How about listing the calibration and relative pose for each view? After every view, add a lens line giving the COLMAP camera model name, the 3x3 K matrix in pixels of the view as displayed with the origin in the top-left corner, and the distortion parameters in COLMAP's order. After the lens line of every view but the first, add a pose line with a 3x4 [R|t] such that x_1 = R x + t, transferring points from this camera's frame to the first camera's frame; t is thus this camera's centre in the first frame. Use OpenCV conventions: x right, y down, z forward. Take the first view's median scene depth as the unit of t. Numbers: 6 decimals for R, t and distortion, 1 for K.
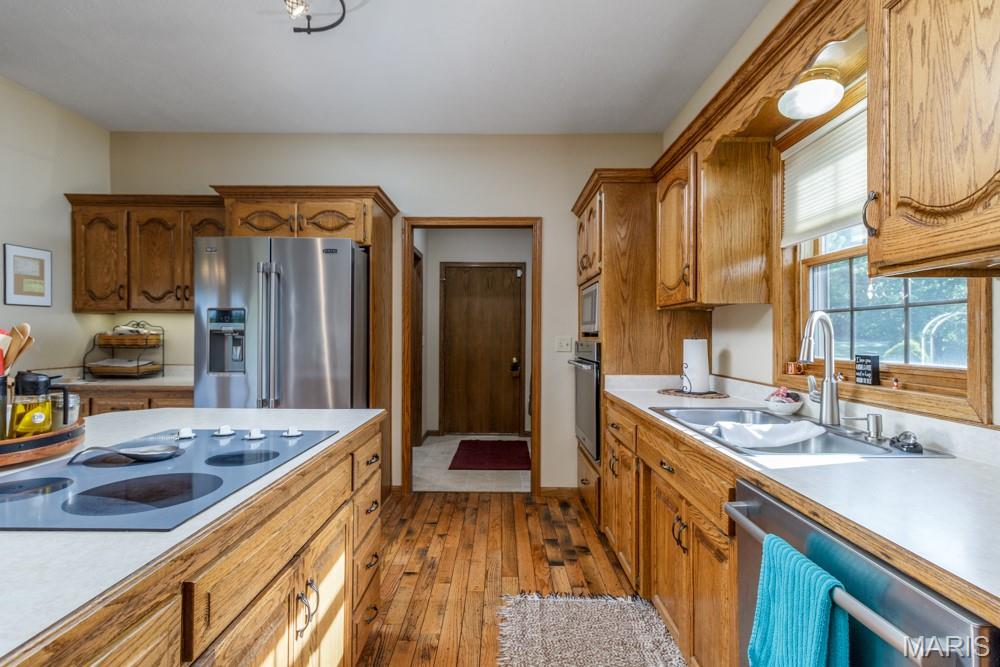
lens RADIAL K [[476.3, 0, 492.3], [0, 476.3, 335.4], [0, 0, 1]] dist [0.001265, 0.001517]
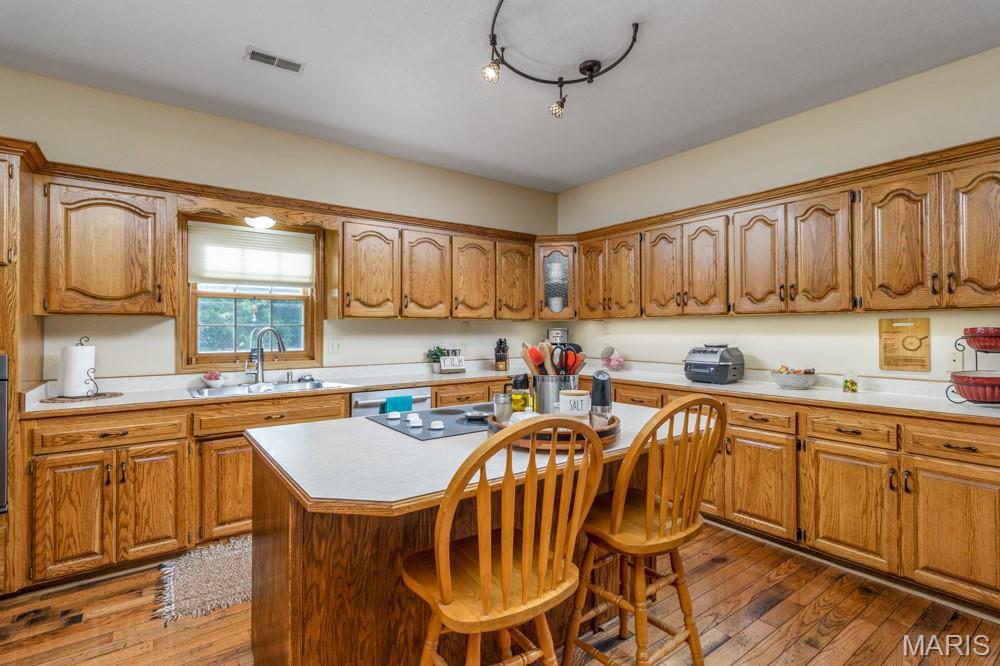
lens RADIAL K [[476.3, 0, 496.9], [0, 476.3, 323.3], [0, 0, 1]] dist [0.001265, 0.001517]
pose [[-0.600303, 0.006624, 0.799745, -0.929573], [0.000551, 0.999969, -0.007868, -0.031454], [-0.799773, -0.004282, -0.600288, 0.864641]]
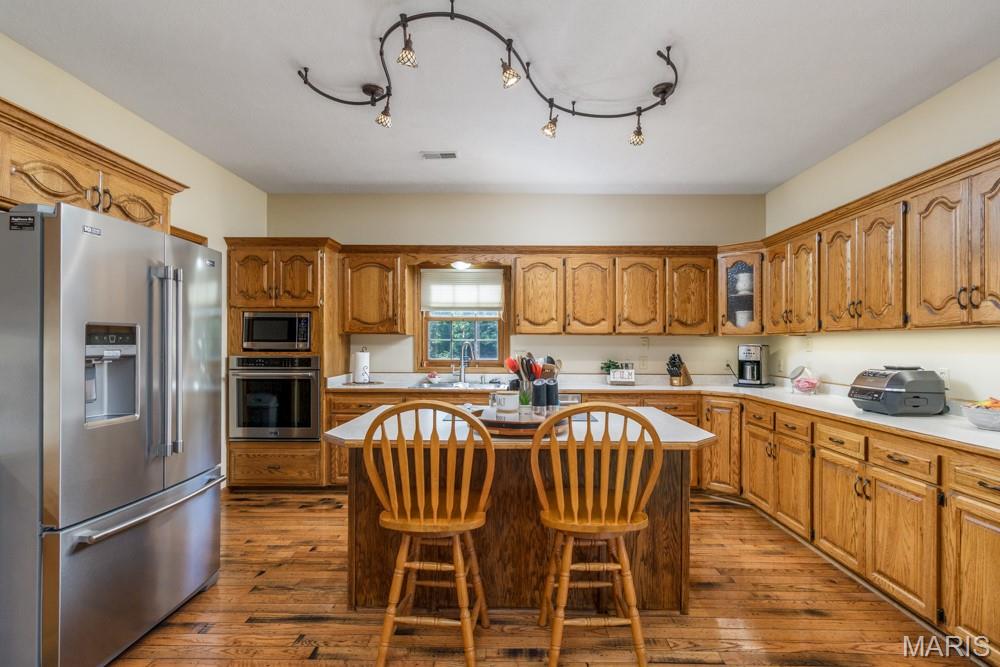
lens RADIAL K [[476.3, 0, 505.4], [0, 476.3, 341.7], [0, 0, 1]] dist [0.001265, 0.001517]
pose [[-0.000607, -0.001841, 0.999998, -1.267880], [-0.003201, 0.999993, 0.001839, -0.034821], [-0.999995, -0.003200, -0.000613, 0.461336]]
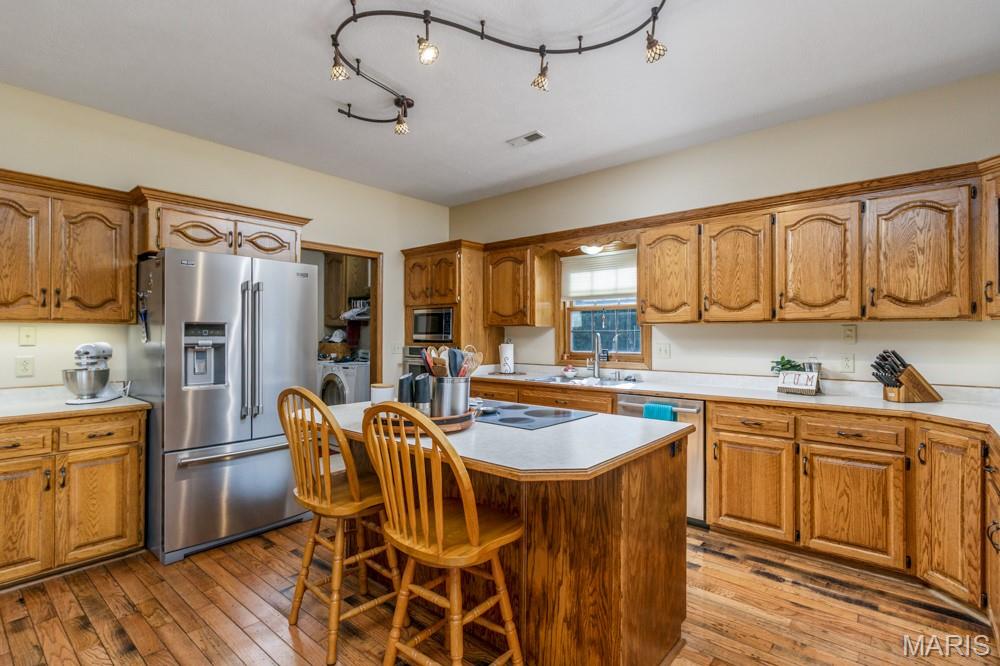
lens RADIAL K [[476.3, 0, 492.4], [0, 476.3, 333.5], [0, 0, 1]] dist [0.001265, 0.001517]
pose [[0.642677, -0.002271, 0.766134, -0.969779], [0.003730, 0.999993, -0.000165, -0.030819], [-0.766128, 0.002964, 0.642681, -0.122380]]
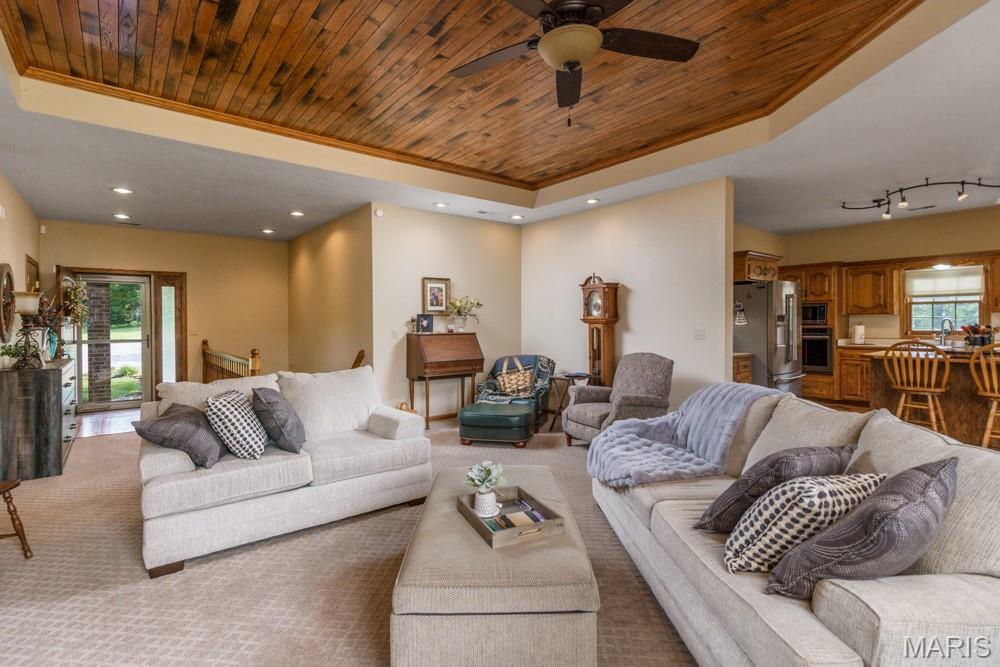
lens RADIAL K [[476.3, 0, 498.5], [0, 476.3, 327.3], [0, 0, 1]] dist [0.001265, 0.001517]
pose [[0.762334, -0.018374, 0.646922, -2.957753], [0.012230, 0.999827, 0.013986, -0.046391], [-0.647068, -0.002750, 0.762428, 0.212929]]
